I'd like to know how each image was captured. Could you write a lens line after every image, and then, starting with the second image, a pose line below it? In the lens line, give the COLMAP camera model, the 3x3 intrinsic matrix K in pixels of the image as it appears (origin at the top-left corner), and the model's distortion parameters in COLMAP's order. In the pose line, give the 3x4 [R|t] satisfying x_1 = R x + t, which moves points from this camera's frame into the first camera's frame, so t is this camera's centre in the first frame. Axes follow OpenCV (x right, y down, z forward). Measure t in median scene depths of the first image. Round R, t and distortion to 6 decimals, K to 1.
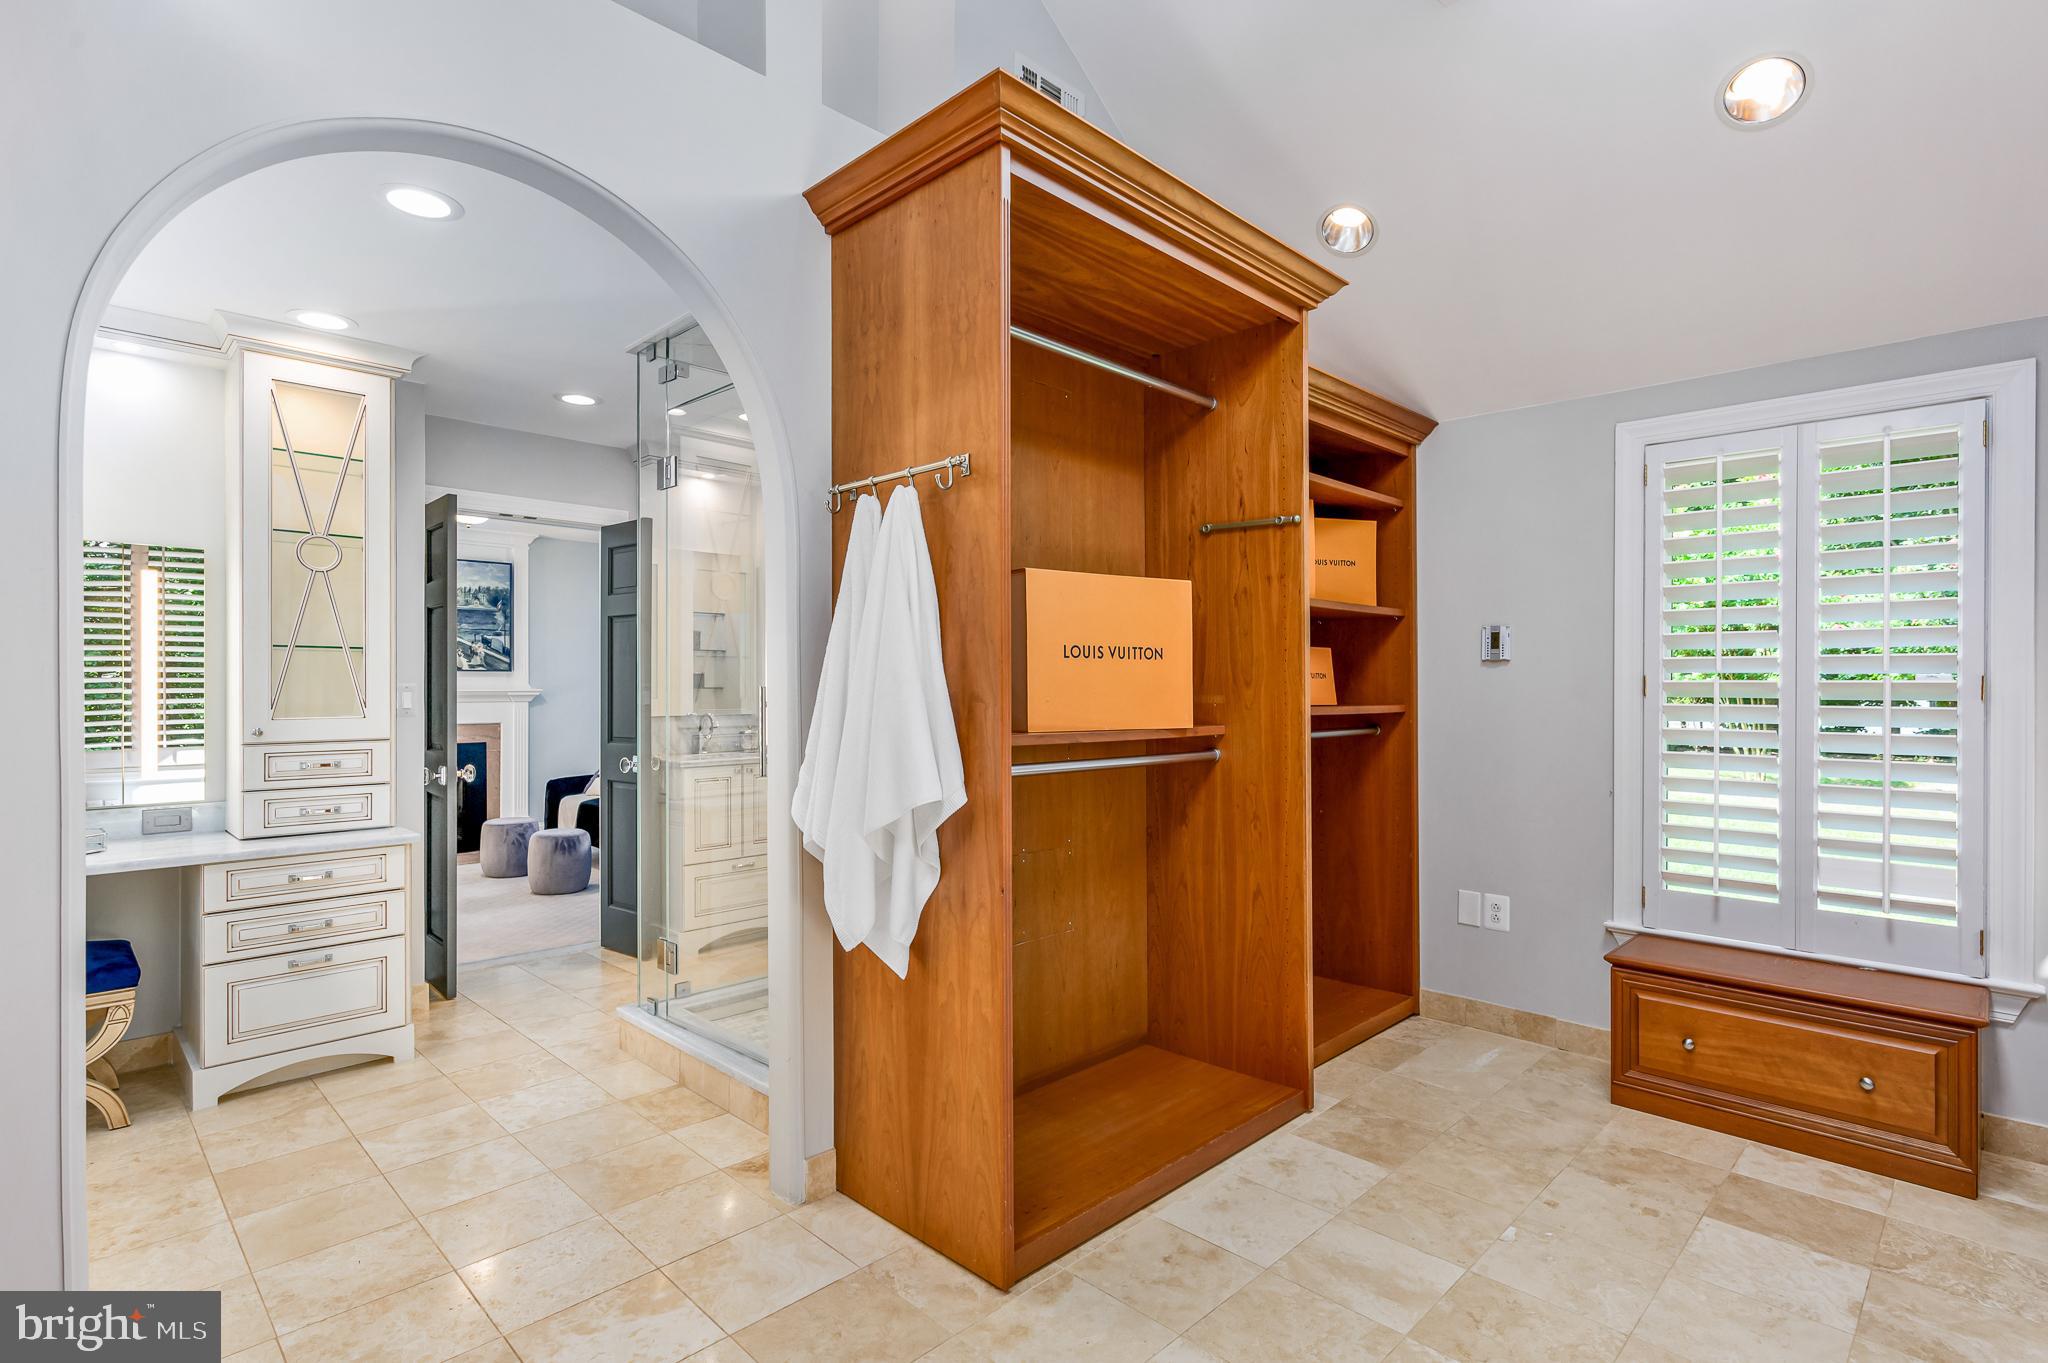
lens RADIAL K [[996.3, 0, 1024.0], [0, 996.3, 681.5], [0, 0, 1]] dist [0.001804, 0.000115]
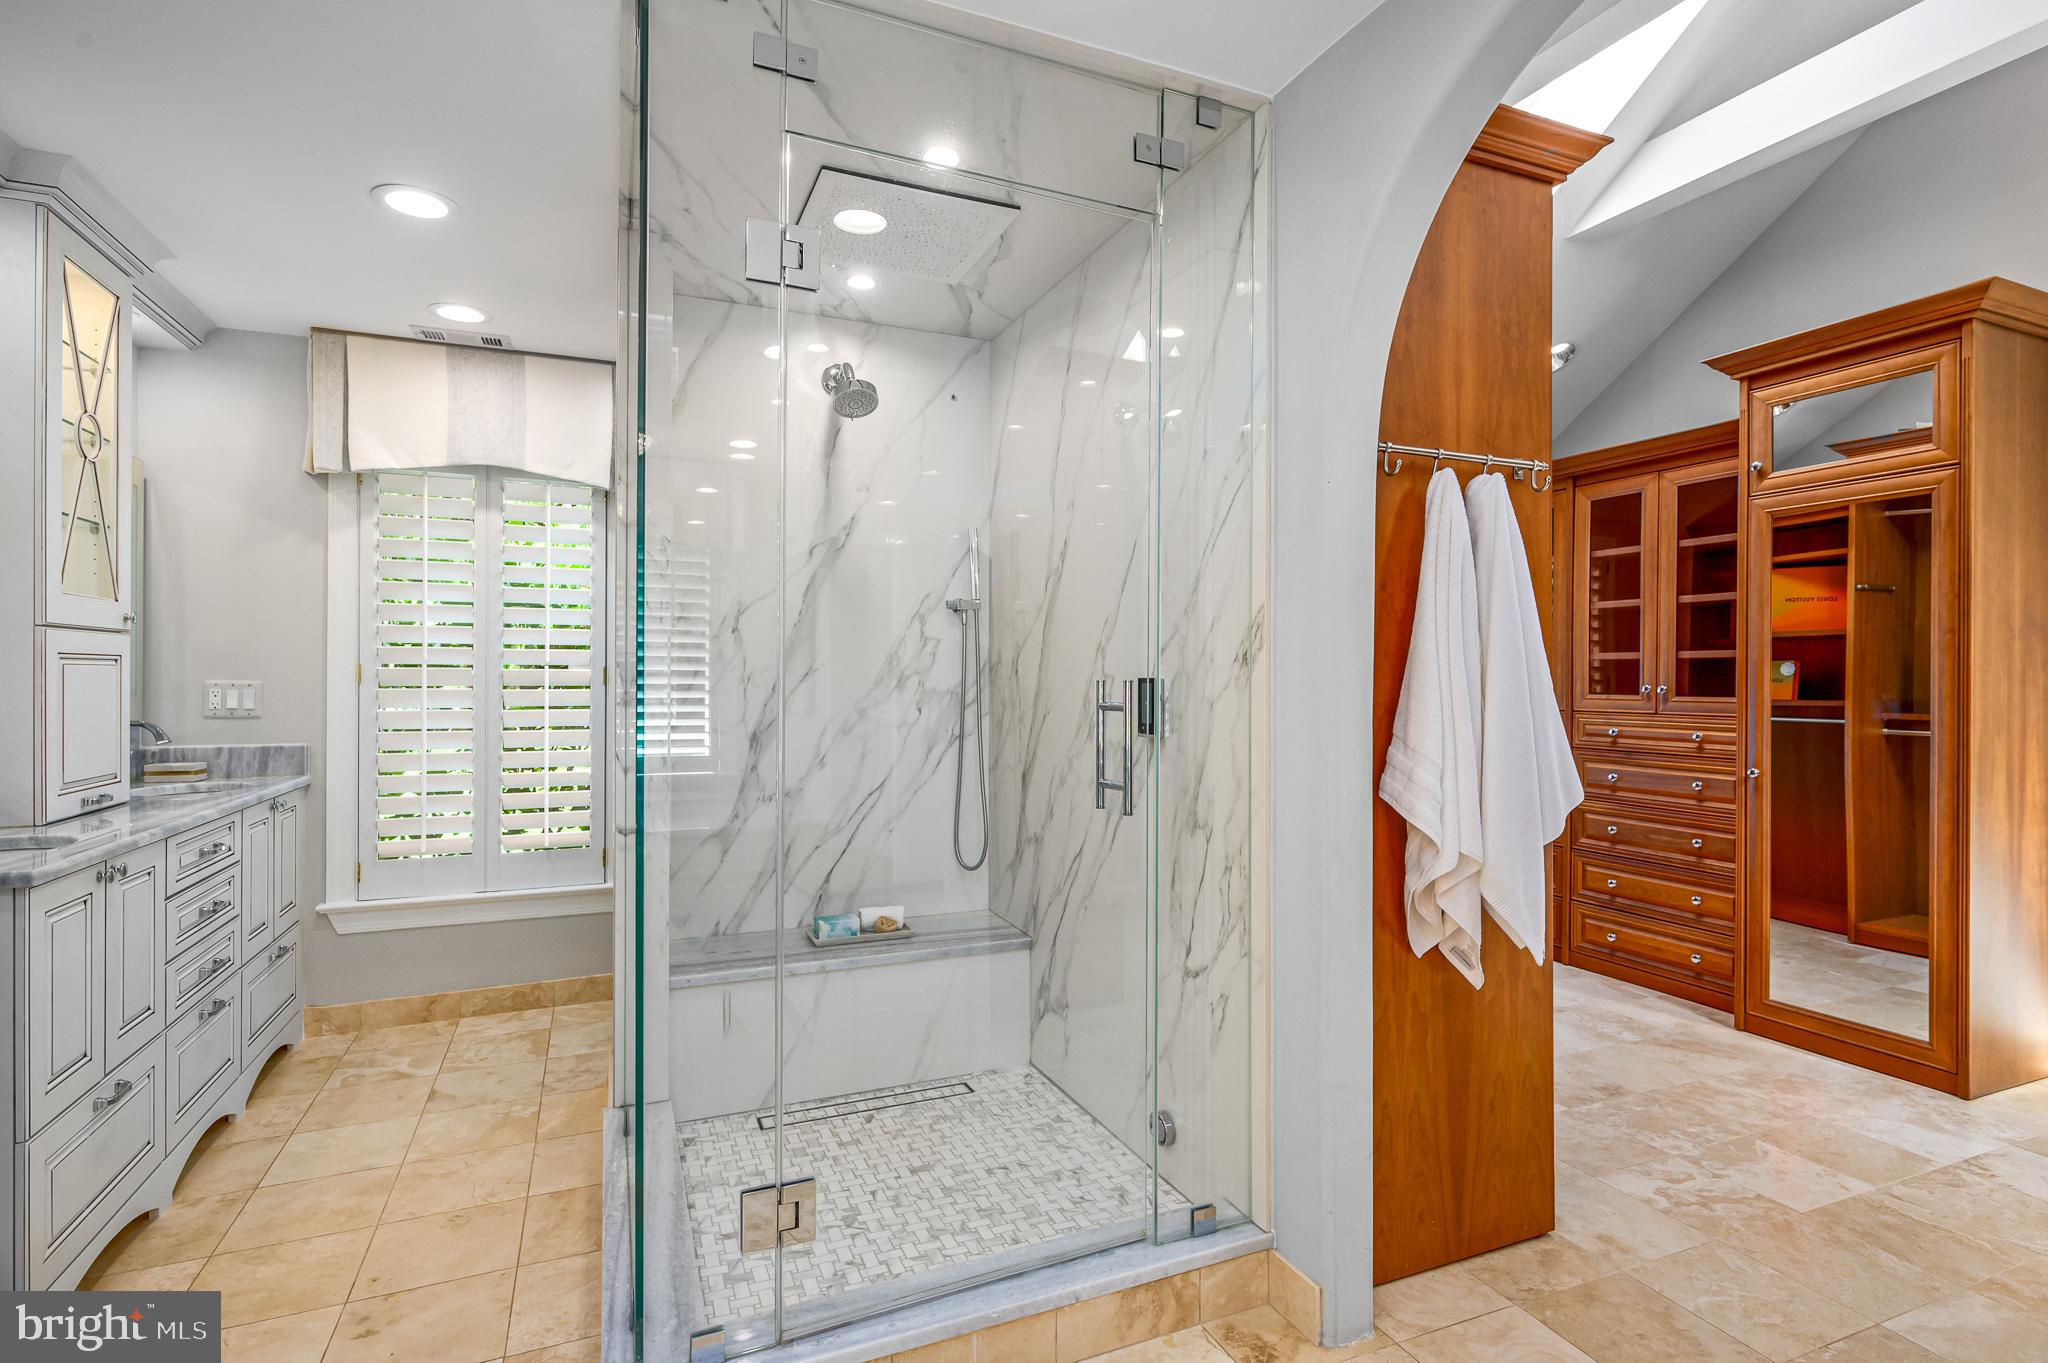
lens RADIAL K [[996.3, 0, 1024.0], [0, 996.3, 681.5], [0, 0, 1]] dist [0.001804, 0.000115]
pose [[0.373315, 0.005572, 0.927688, -1.131107], [-0.009484, 0.999953, -0.002190, 0.010127], [-0.927656, -0.007981, 0.373350, 1.015429]]
